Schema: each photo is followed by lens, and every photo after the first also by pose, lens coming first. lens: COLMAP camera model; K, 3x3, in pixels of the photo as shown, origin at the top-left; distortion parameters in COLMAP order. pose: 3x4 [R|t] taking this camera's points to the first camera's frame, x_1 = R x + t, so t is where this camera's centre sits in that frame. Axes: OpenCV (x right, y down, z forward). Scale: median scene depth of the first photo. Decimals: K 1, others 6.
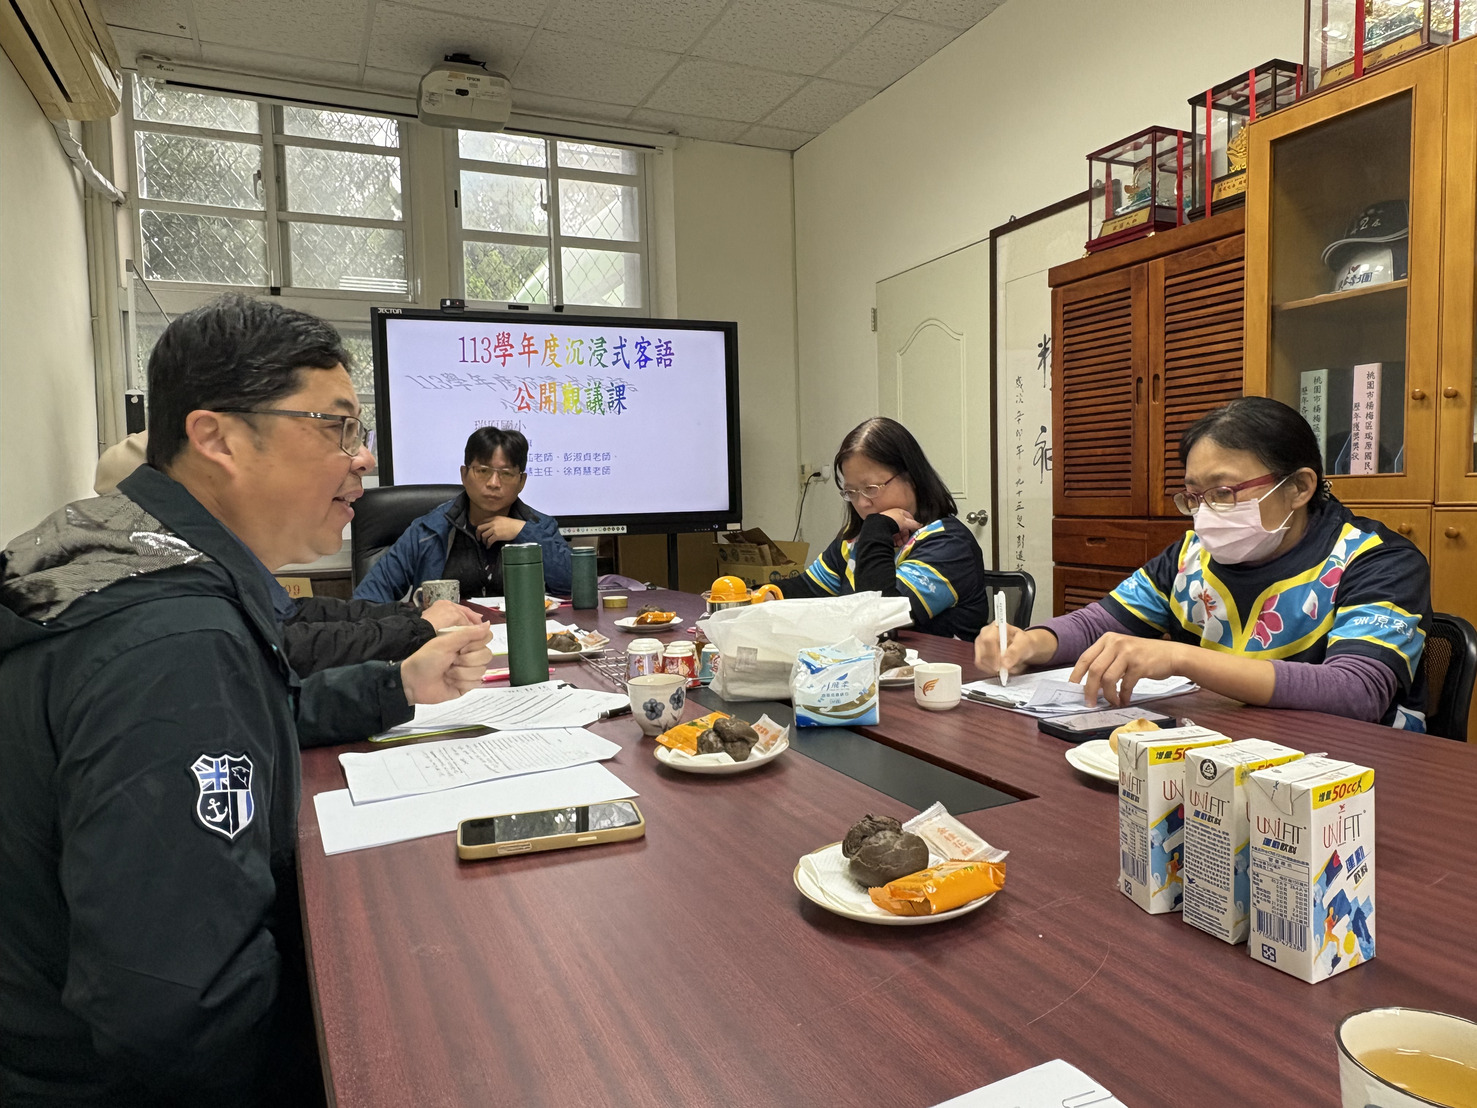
lens RADIAL K [[985.1, 0, 747.7], [0, 985.1, 564.5], [0, 0, 1]] dist [0.004175, -0.002916]
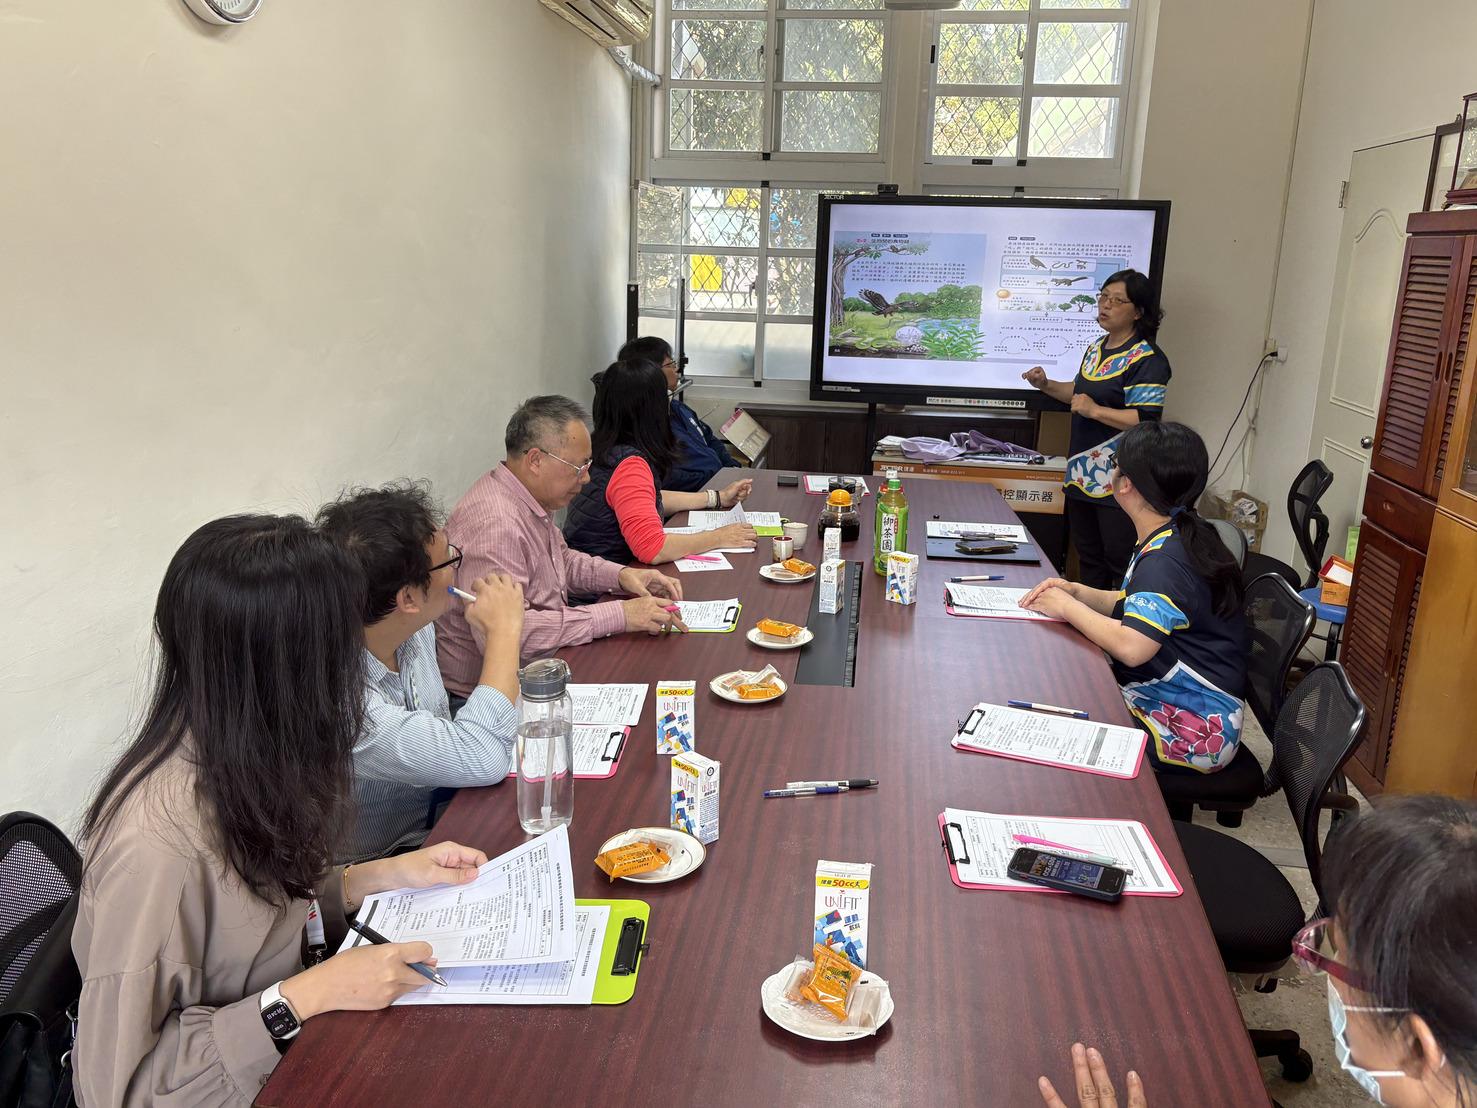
lens RADIAL K [[1190.7, 0, 736.4], [0, 1190.7, 546.6], [0, 0, 1]] dist [0.023138, -0.006556]
pose [[0.850498, 0.174258, -0.496274, 0.285762], [-0.084527, 0.976543, 0.198036, -0.119077], [0.519142, -0.126481, 0.845278, -0.272002]]
